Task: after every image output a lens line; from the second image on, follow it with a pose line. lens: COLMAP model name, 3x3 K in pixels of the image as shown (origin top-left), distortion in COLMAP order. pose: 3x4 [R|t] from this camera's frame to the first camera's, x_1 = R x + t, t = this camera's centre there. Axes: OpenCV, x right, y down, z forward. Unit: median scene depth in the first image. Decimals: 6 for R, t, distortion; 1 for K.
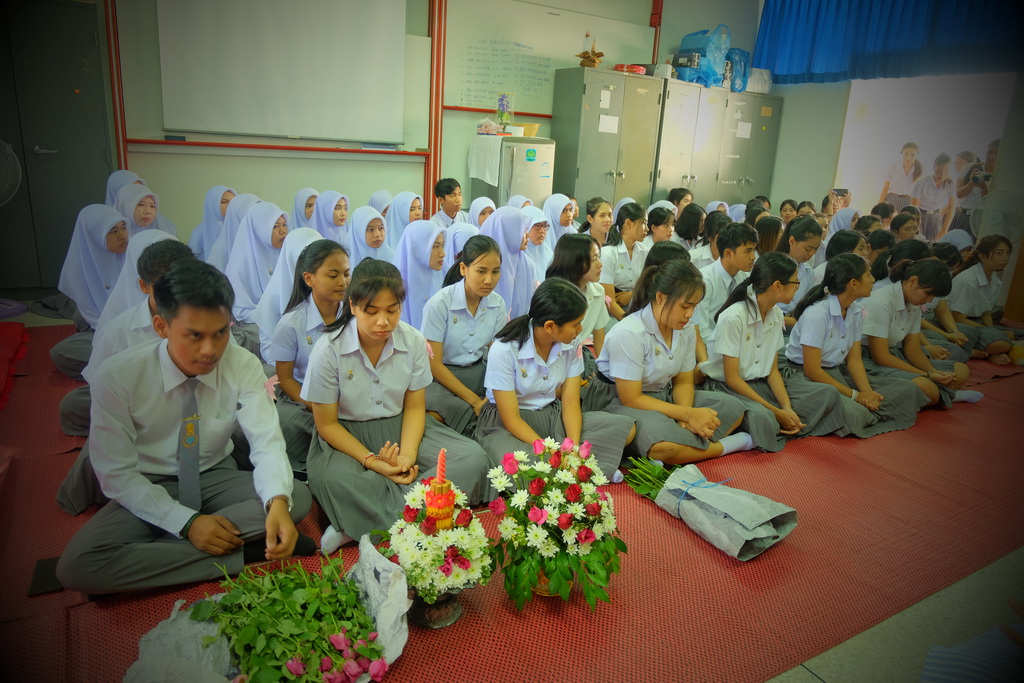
lens RADIAL K [[687.9, 0, 517.5], [0, 687.9, 339.4], [0, 0, 1]] dist [-0.054002, 0.044494]
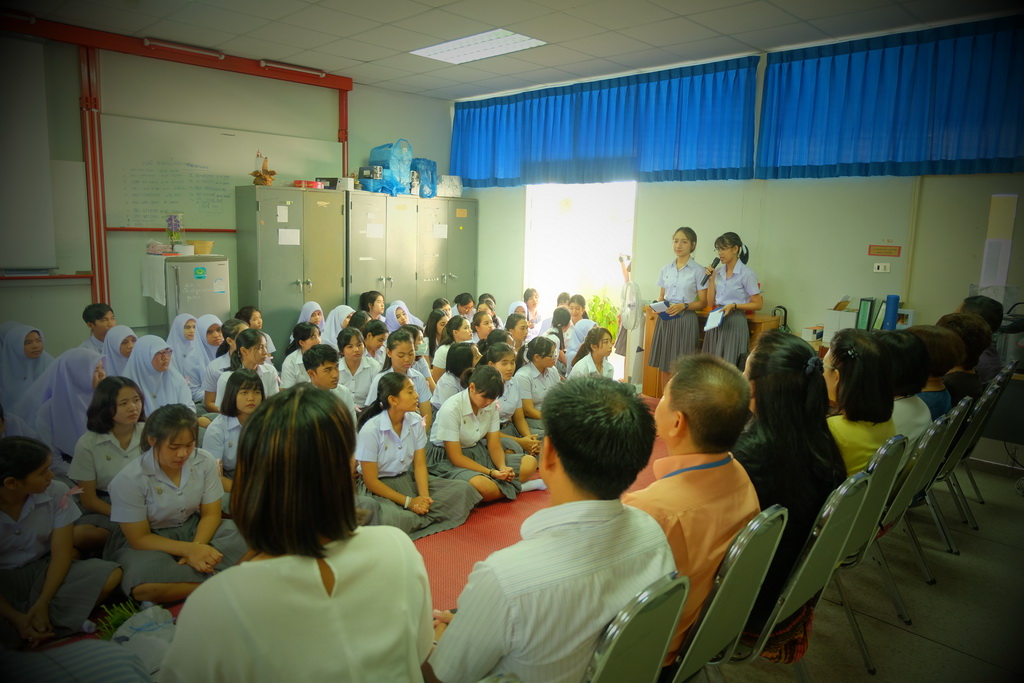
lens RADIAL K [[697.7, 0, 515.6], [0, 697.7, 341.0], [0, 0, 1]] dist [-0.070948, 0.102034]
pose [[0.976102, -0.068645, 0.206187, 0.244696], [0.089354, 0.991662, -0.092857, -0.029127], [-0.198094, 0.109062, 0.974097, -0.077642]]
